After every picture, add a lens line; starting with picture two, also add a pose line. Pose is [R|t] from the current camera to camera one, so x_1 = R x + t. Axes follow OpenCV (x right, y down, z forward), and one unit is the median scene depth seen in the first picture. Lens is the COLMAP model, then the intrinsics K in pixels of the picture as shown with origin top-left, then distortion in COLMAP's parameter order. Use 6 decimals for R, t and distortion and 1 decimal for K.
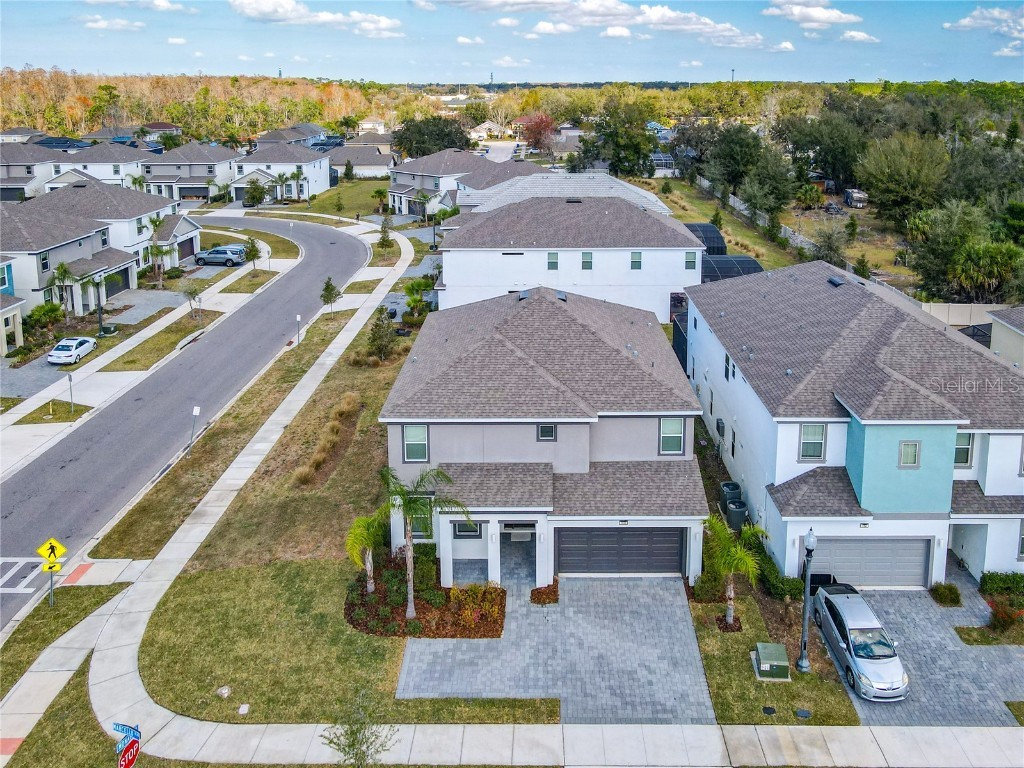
lens RADIAL K [[807.1, 0, 541.7], [0, 807.1, 222.2], [0, 0, 1]] dist [-0.002116, 0.004816]
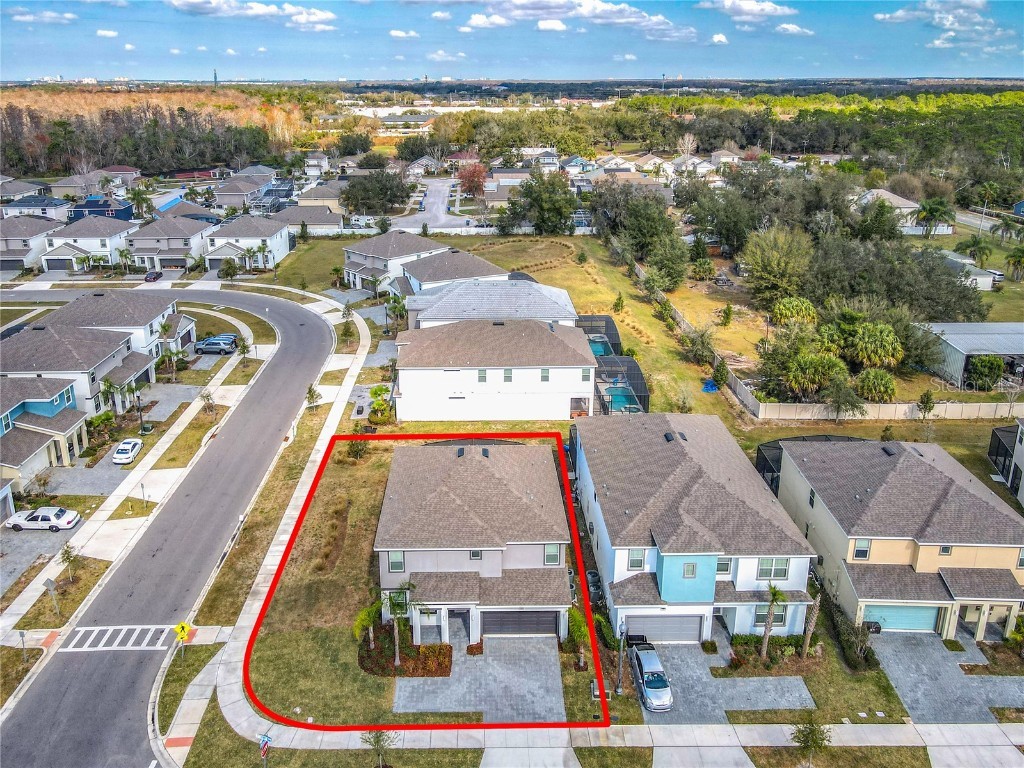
lens RADIAL K [[776.6, 0, 489.3], [0, 776.6, 328.8], [0, 0, 1]] dist [0.008429, 0.009051]
pose [[0.999861, -0.004404, 0.016073, 0.010890], [0.002079, 0.989876, 0.141922, -0.452768], [-0.016536, -0.141869, 0.989747, -0.544019]]
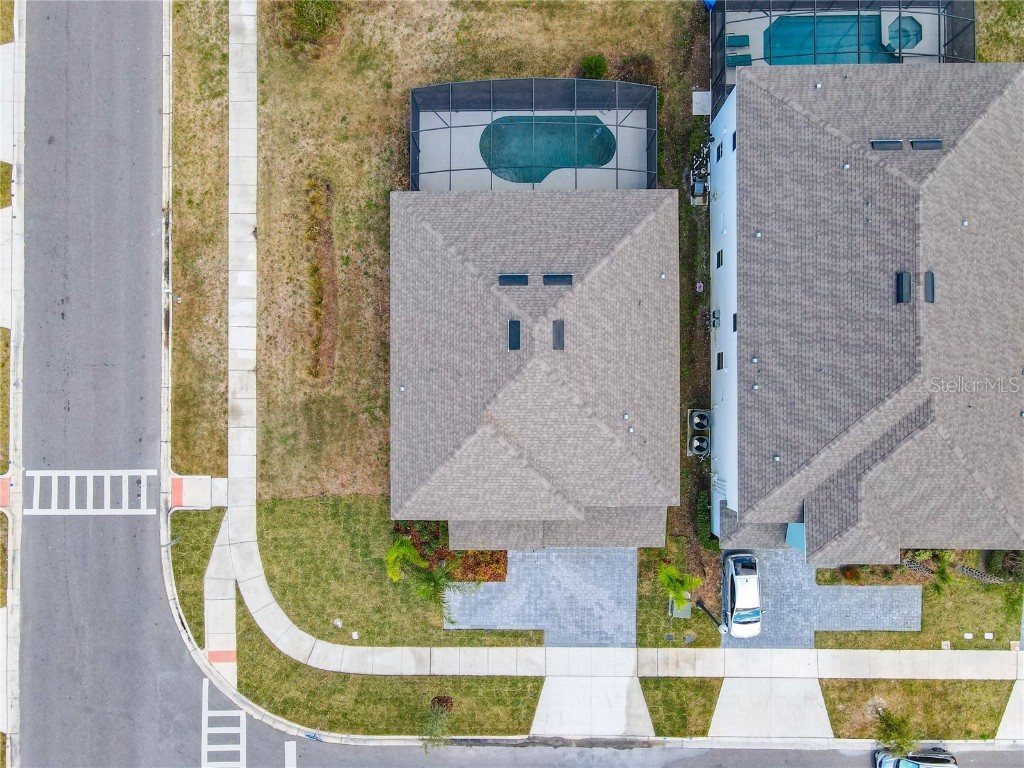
lens RADIAL K [[769.8, 0, 517.3], [0, 769.8, 405.0], [0, 0, 1]] dist [0.010149, 0.011802]
pose [[0.999958, -0.000443, -0.009109, -0.015304], [0.009046, 0.175164, 0.984498, -0.905785], [0.001160, -0.984539, 0.175161, 1.026490]]
